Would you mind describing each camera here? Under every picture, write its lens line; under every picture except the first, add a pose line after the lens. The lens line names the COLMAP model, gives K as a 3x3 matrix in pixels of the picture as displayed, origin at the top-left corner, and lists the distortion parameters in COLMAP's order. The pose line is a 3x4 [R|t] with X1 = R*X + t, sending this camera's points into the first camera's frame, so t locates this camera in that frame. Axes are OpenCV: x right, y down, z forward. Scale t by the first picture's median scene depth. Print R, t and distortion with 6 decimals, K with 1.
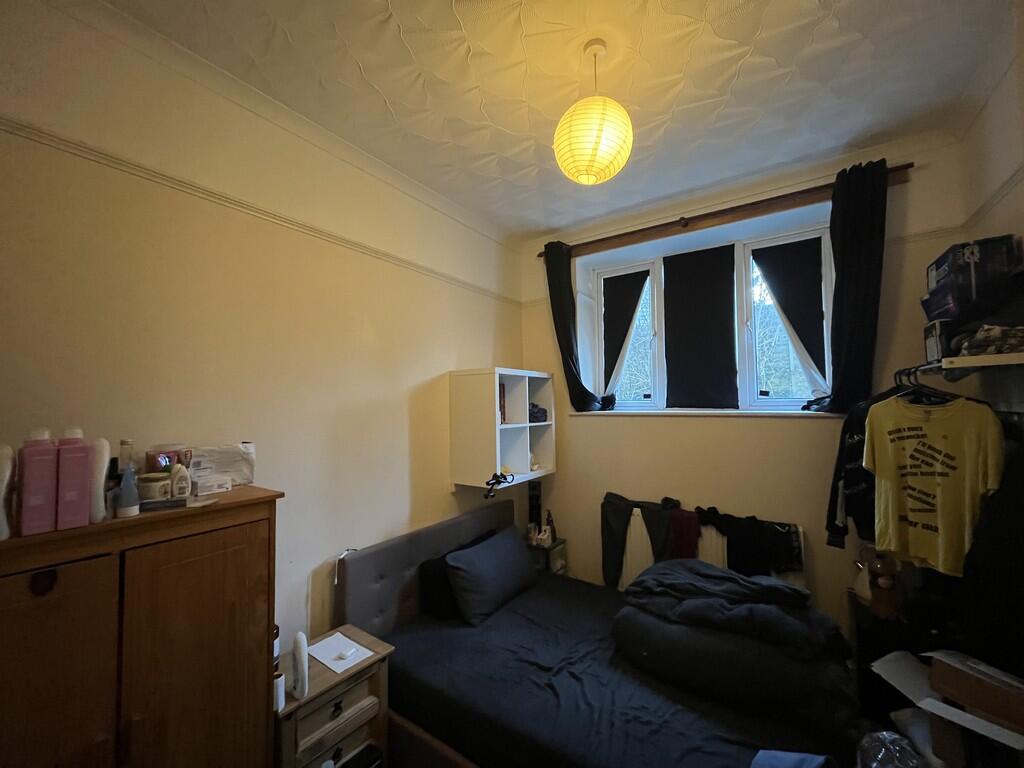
lens RADIAL K [[413.7, 0, 512.2], [0, 413.7, 384.9], [0, 0, 1]] dist [-0.002608, -0.000047]
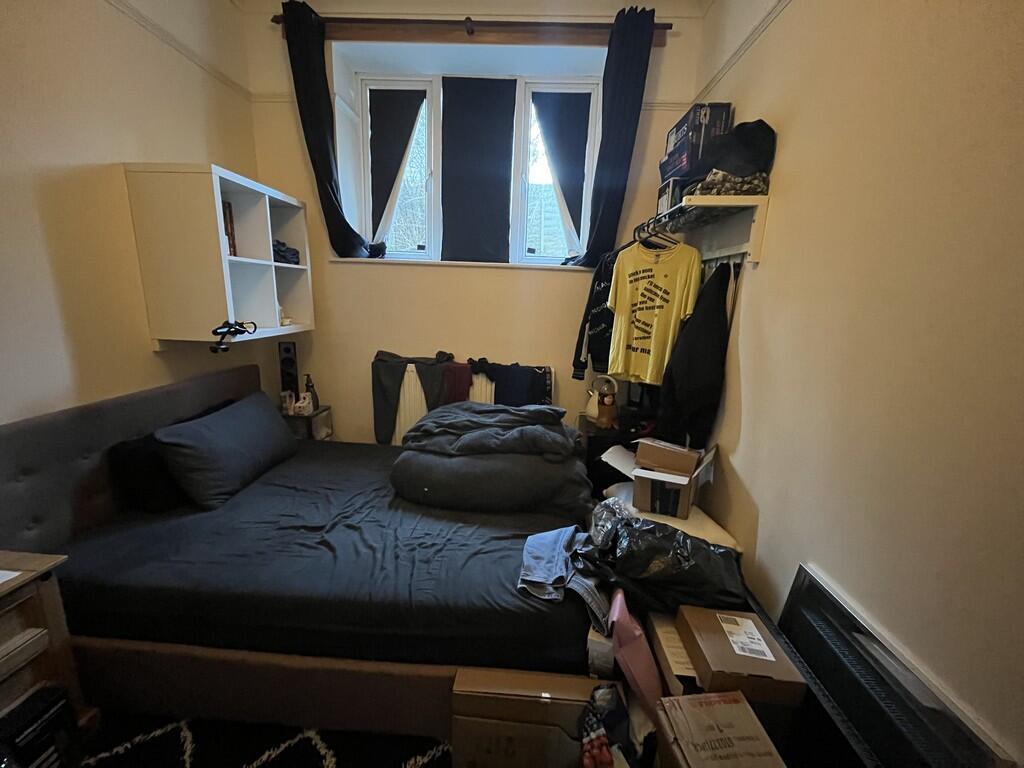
lens RADIAL K [[413.7, 0, 511.2], [0, 413.7, 383.5], [0, 0, 1]] dist [-0.002608, -0.000047]
pose [[0.848705, -0.070078, 0.524203, -0.004911], [-0.067491, 0.968727, 0.238775, 0.128517], [-0.524542, -0.238029, 0.817434, 0.119795]]
